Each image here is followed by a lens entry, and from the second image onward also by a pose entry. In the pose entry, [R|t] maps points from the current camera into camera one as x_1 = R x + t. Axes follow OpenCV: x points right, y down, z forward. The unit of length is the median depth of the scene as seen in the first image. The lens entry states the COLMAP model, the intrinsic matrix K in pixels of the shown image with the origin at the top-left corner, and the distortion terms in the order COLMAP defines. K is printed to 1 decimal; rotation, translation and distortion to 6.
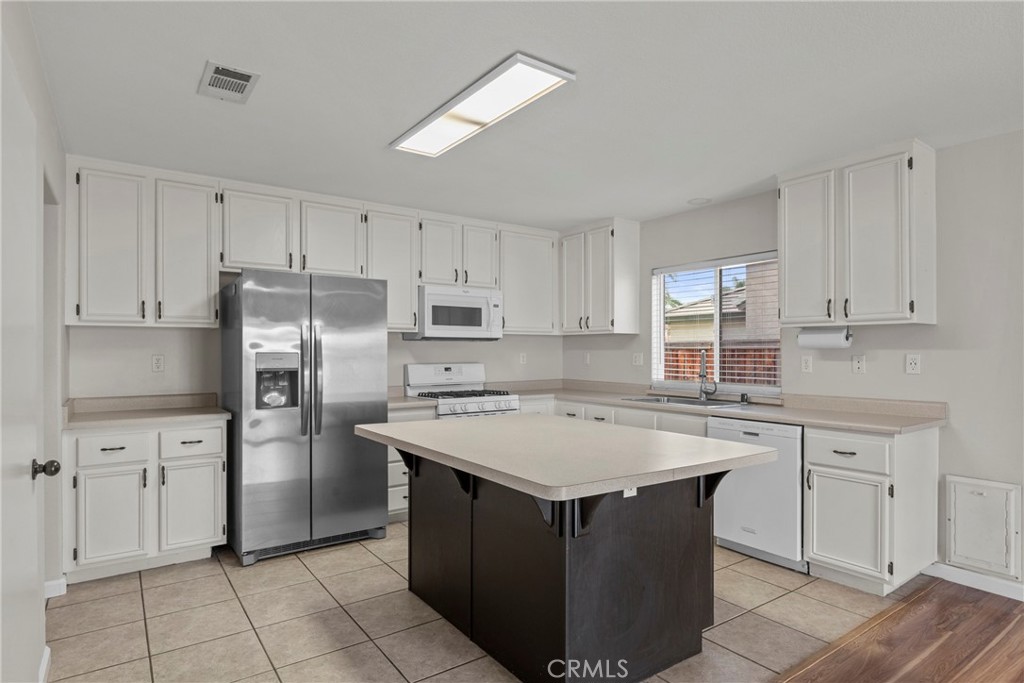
lens RADIAL K [[560.4, 0, 508.2], [0, 560.4, 344.4], [0, 0, 1]] dist [-0.003328, -0.000481]
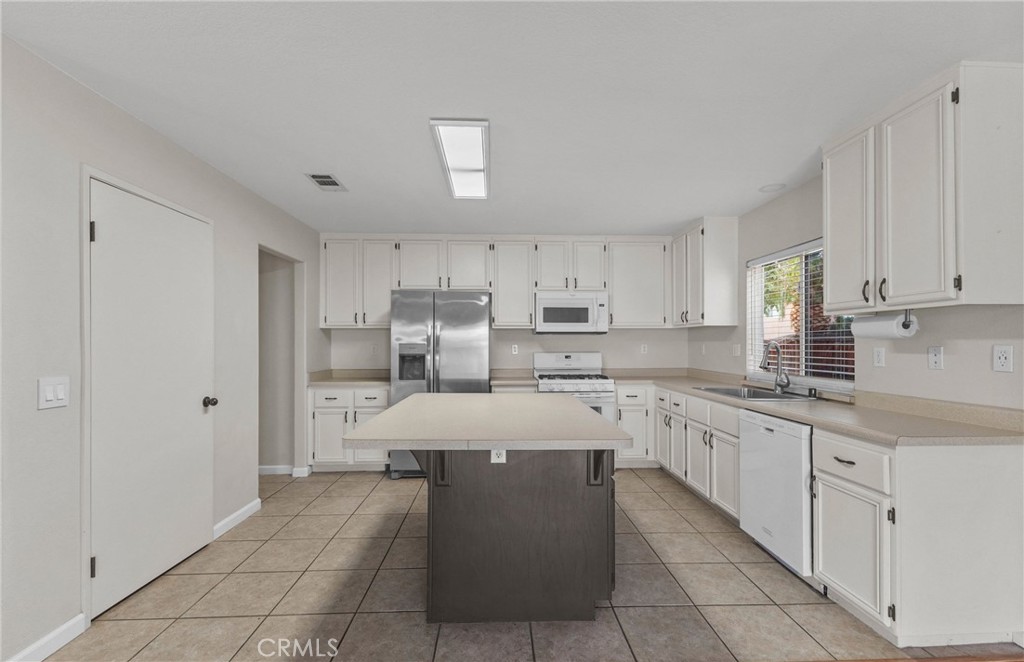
lens RADIAL K [[437.8, 0, 508.6], [0, 437.8, 337.3], [0, 0, 1]] dist [0.003301, 0.000544]
pose [[0.838474, -0.008181, -0.544880, 0.453478], [0.006902, 0.999967, -0.004392, 0.004421], [0.544898, -0.000079, 0.838503, 0.136917]]
